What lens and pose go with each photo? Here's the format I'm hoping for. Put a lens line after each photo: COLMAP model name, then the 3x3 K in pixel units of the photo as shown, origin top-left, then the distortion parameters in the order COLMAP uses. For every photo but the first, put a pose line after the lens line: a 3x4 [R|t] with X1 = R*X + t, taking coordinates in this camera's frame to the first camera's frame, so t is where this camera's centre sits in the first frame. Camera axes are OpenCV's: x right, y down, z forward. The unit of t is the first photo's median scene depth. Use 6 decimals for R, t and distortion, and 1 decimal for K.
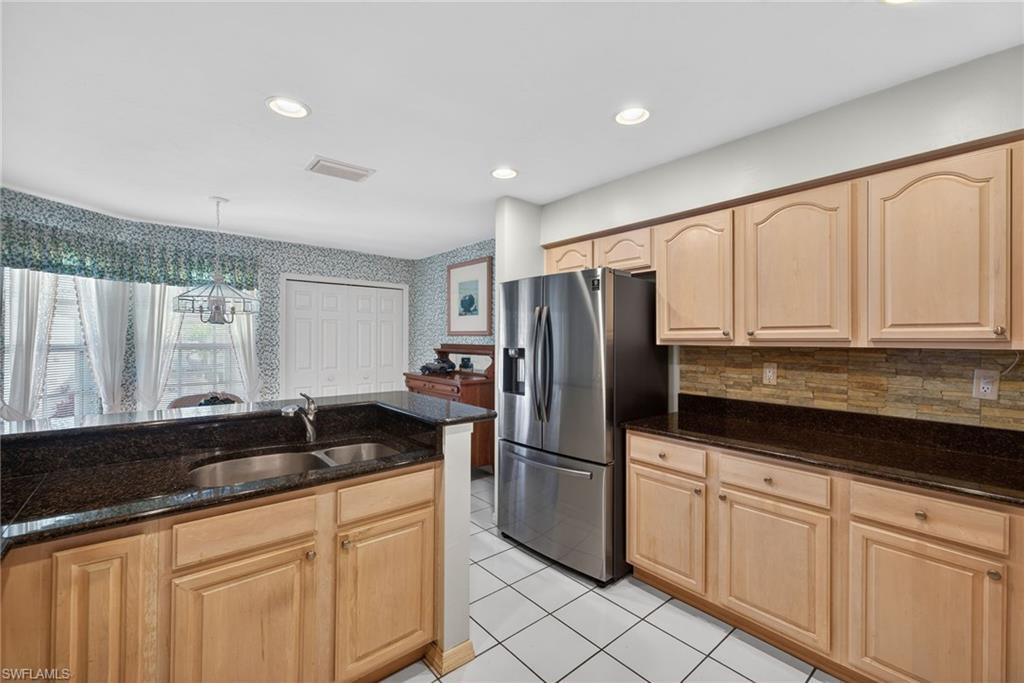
lens RADIAL K [[426.3, 0, 511.5], [0, 426.3, 337.1], [0, 0, 1]] dist [-0.000819, 0.000231]
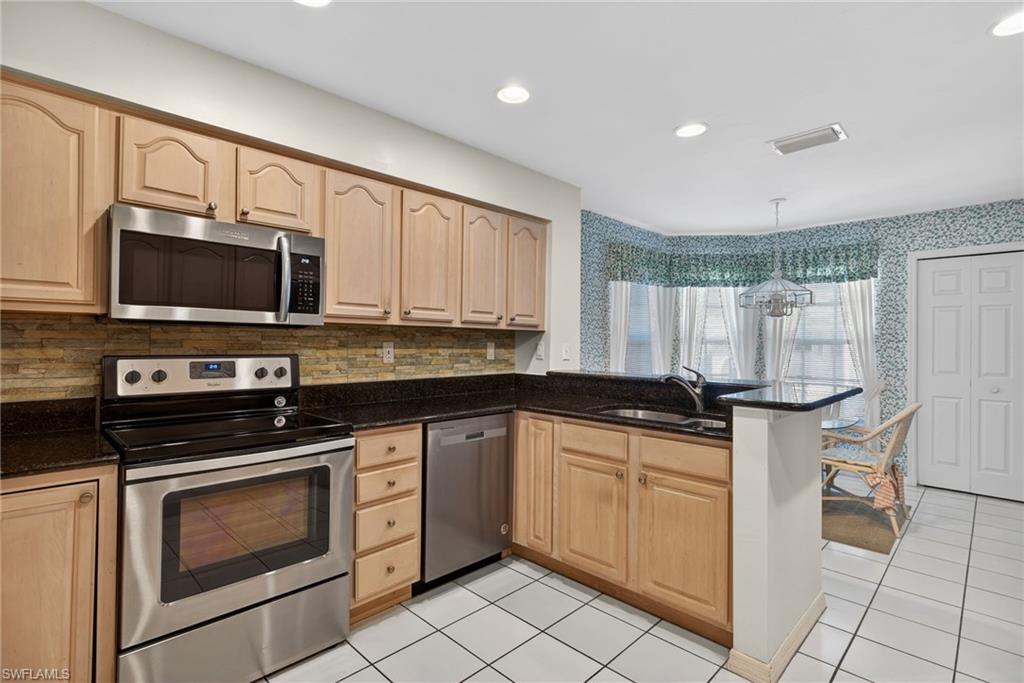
lens RADIAL K [[492.8, 0, 511.9], [0, 492.8, 339.4], [0, 0, 1]] dist [0.026494, 0.000123]
pose [[0.092562, -0.006664, -0.995685, 0.461290], [-0.005097, 0.999961, -0.007166, 0.034597], [0.995694, 0.005738, 0.092525, 0.208390]]
